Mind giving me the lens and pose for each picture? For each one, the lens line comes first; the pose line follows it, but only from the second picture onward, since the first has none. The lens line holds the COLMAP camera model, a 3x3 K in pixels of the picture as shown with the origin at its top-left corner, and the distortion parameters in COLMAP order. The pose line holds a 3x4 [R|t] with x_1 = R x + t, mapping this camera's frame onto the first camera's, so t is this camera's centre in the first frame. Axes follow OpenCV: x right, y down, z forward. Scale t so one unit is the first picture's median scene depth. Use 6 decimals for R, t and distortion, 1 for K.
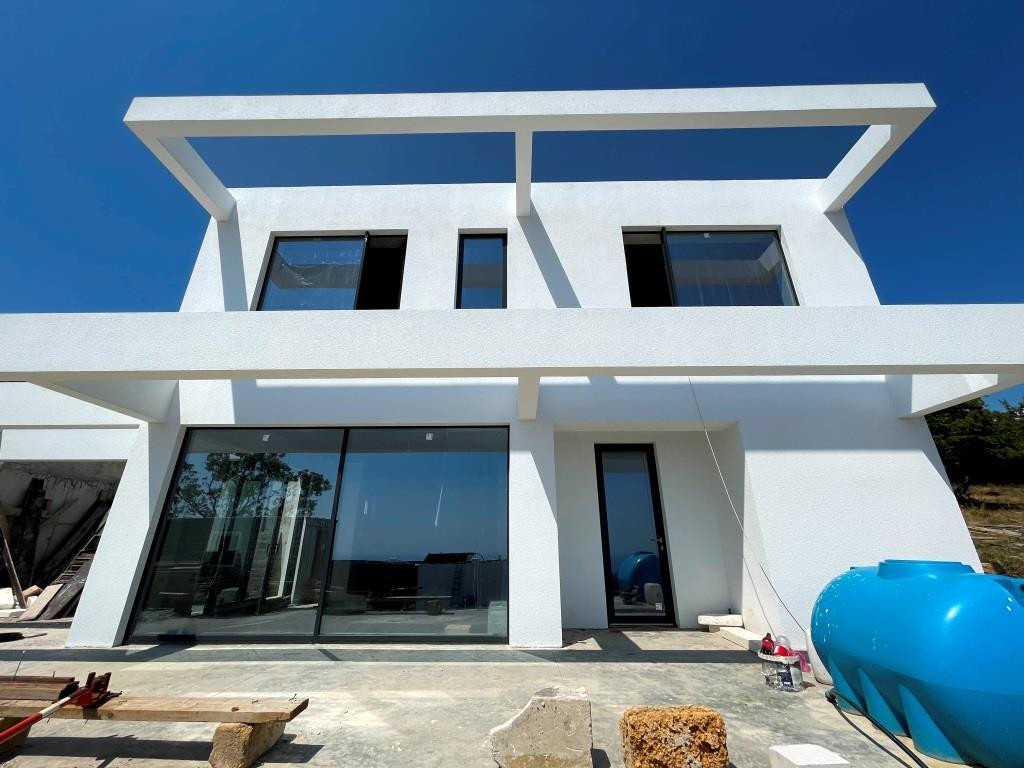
lens RADIAL K [[410.0, 0, 515.0], [0, 410.0, 380.1], [0, 0, 1]] dist [-0.000922, 0.000168]
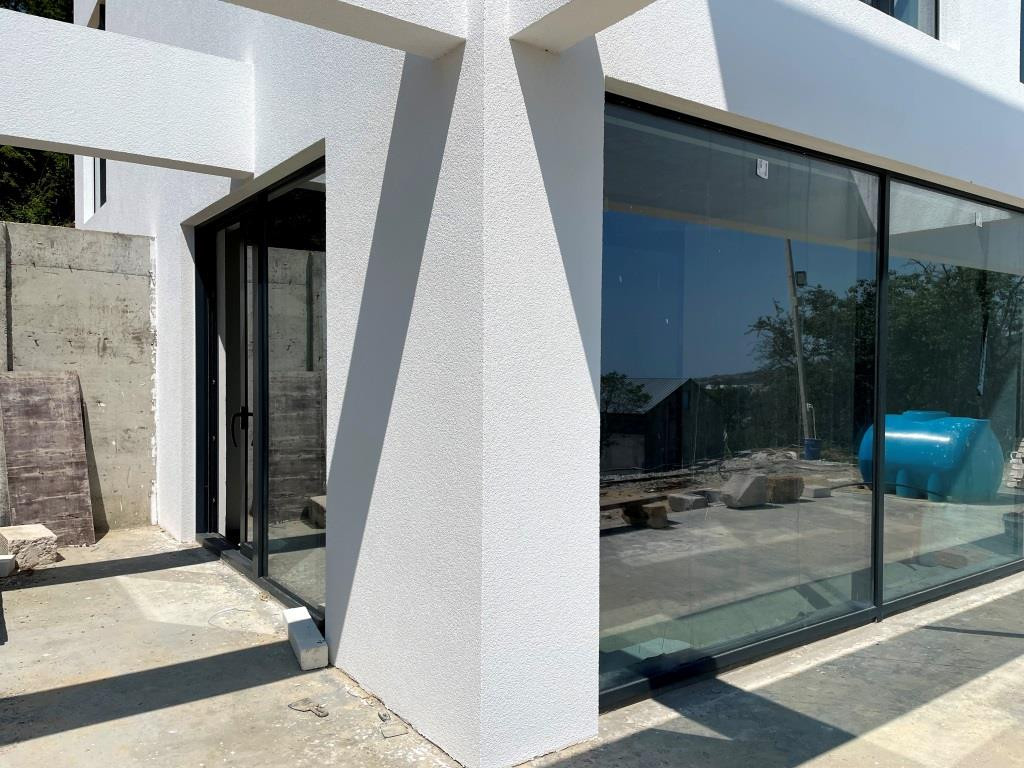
lens RADIAL K [[780.8, 0, 512.0], [0, 780.8, 384.0], [0, 0, 1]] dist [0.006036, 0.003881]
pose [[0.799229, -0.007543, 0.600979, -0.793281], [-0.226752, 0.922245, 0.313127, 0.146758], [-0.556612, -0.386533, 0.735374, 0.532821]]
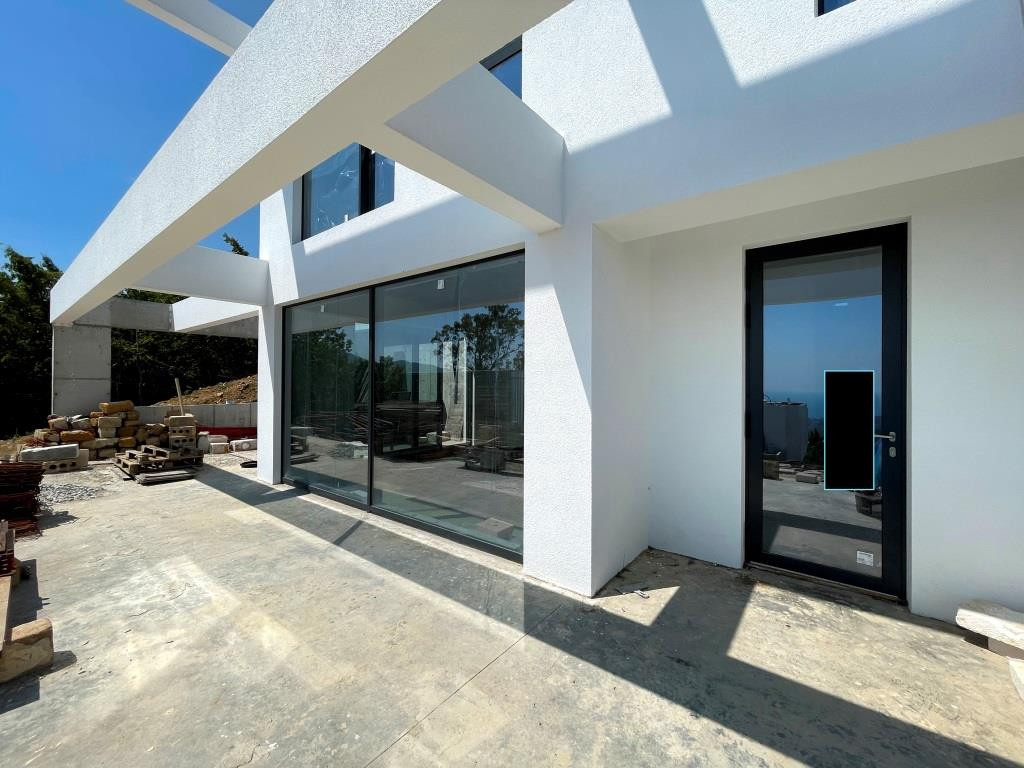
lens RADIAL K [[410.0, 0, 515.0], [0, 410.0, 380.1], [0, 0, 1]] dist [-0.000922, 0.000168]
pose [[0.805614, -0.000618, -0.592441, 0.308236], [0.215156, 0.932028, 0.291602, 0.112624], [0.551991, -0.362386, 0.750987, 0.473433]]
